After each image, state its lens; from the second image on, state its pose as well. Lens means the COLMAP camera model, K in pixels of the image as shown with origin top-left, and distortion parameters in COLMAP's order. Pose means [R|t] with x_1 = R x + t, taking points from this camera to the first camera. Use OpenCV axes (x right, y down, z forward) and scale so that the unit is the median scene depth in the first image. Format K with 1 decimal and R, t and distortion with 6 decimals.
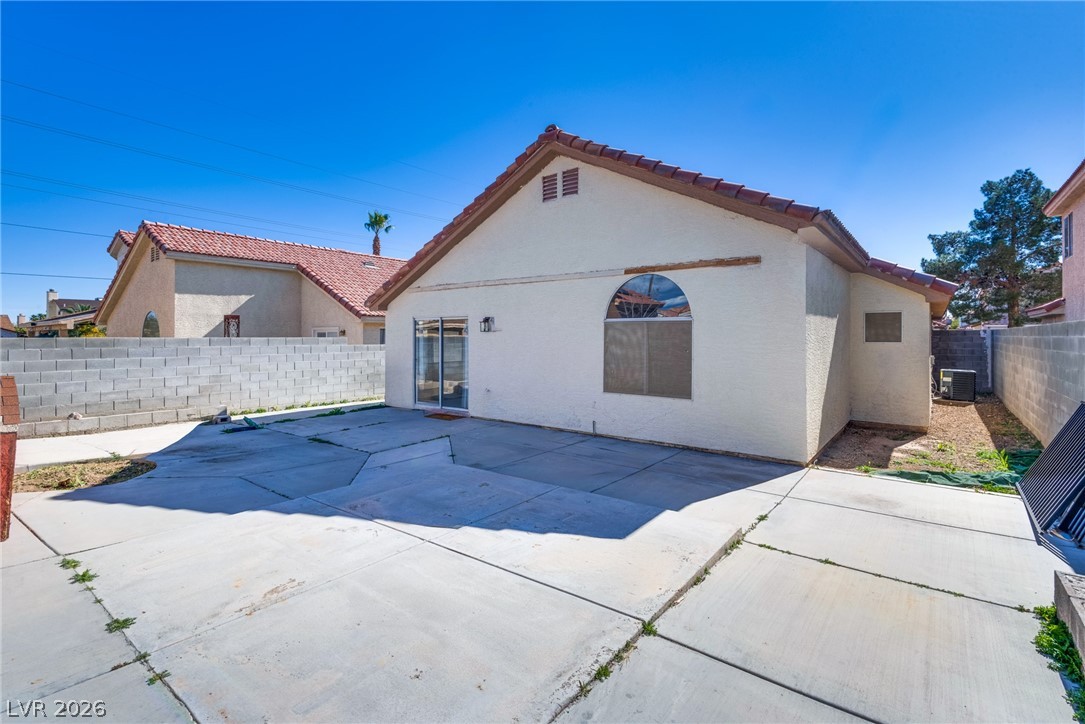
lens RADIAL K [[498.1, 0, 536.3], [0, 498.1, 345.8], [0, 0, 1]] dist [-0.000149, -0.000033]
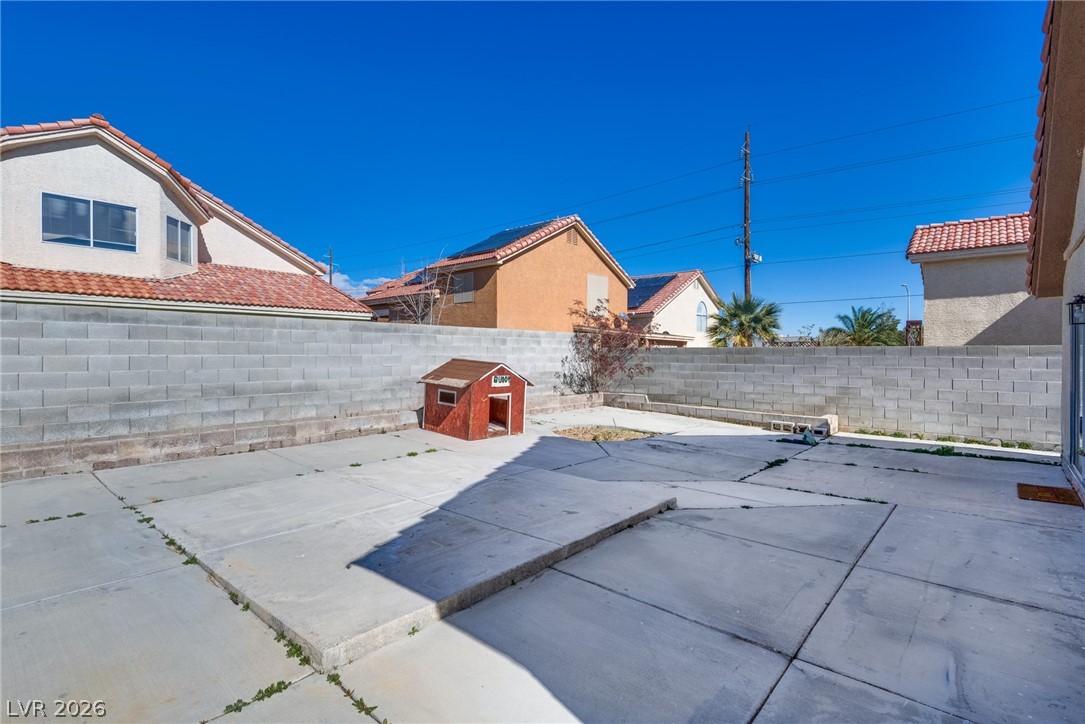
lens RADIAL K [[531.5, 0, 542.5], [0, 531.5, 362.0], [0, 0, 1]] dist [0.004868, -0.000147]
pose [[-0.040213, 0.016644, -0.999052, 0.477813], [-0.021735, 0.999610, 0.017528, 0.009447], [0.998955, 0.022419, -0.039836, 0.605812]]
